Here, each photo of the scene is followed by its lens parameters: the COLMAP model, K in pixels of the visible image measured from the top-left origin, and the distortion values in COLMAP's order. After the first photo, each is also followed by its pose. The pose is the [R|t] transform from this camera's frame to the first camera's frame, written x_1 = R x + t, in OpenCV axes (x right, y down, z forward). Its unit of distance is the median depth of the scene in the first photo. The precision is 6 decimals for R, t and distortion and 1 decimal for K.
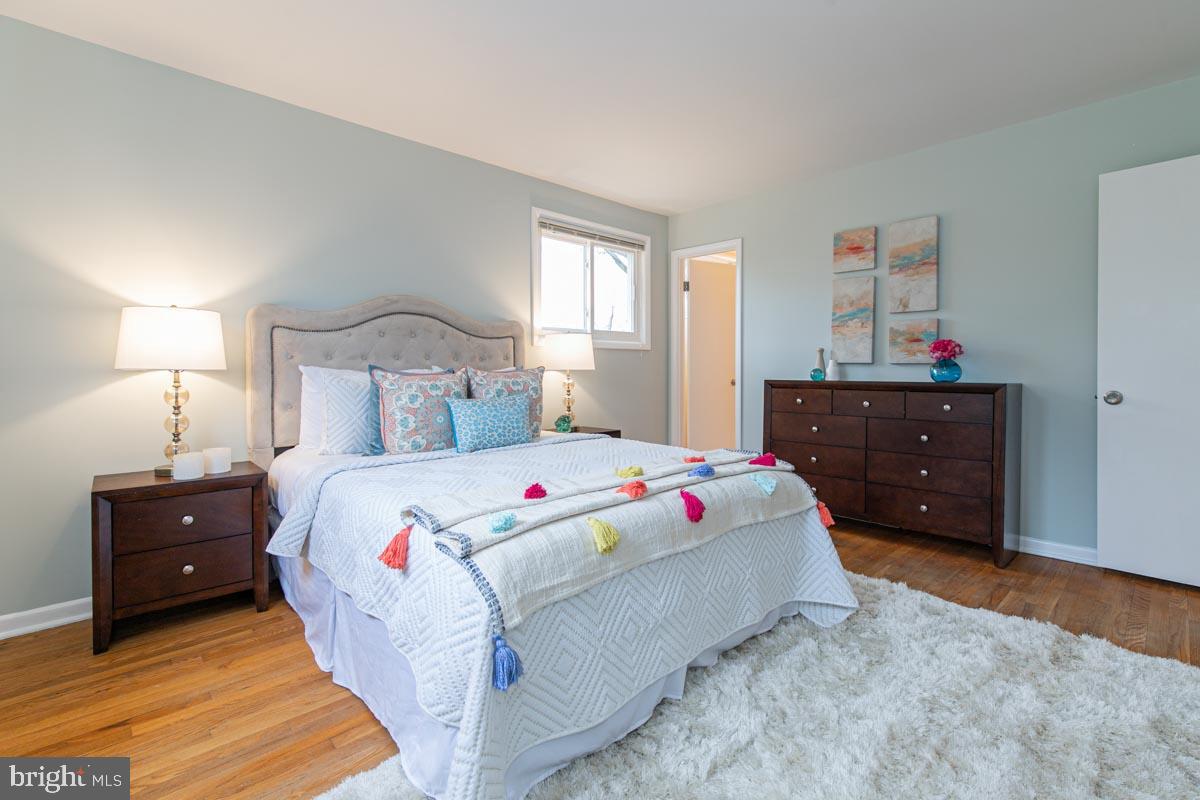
lens RADIAL K [[558.6, 0, 602.9], [0, 558.6, 372.3], [0, 0, 1]] dist [0.001386, -0.000783]
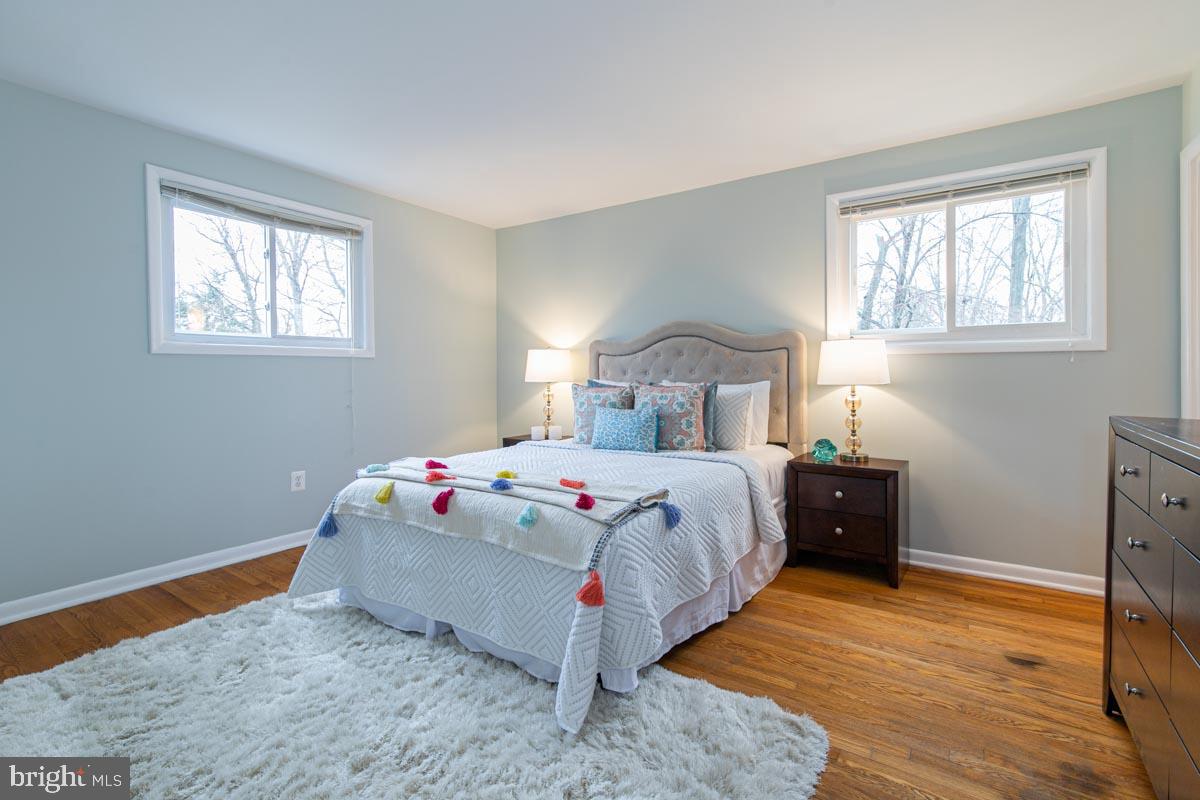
lens RADIAL K [[546.6, 0, 613.1], [0, 546.6, 373.9], [0, 0, 1]] dist [0.002279, -0.000111]
pose [[0.205292, -0.004249, -0.978691, 0.736712], [-0.005307, 0.999971, -0.005454, -0.016319], [0.978686, 0.006313, 0.205264, 0.587024]]
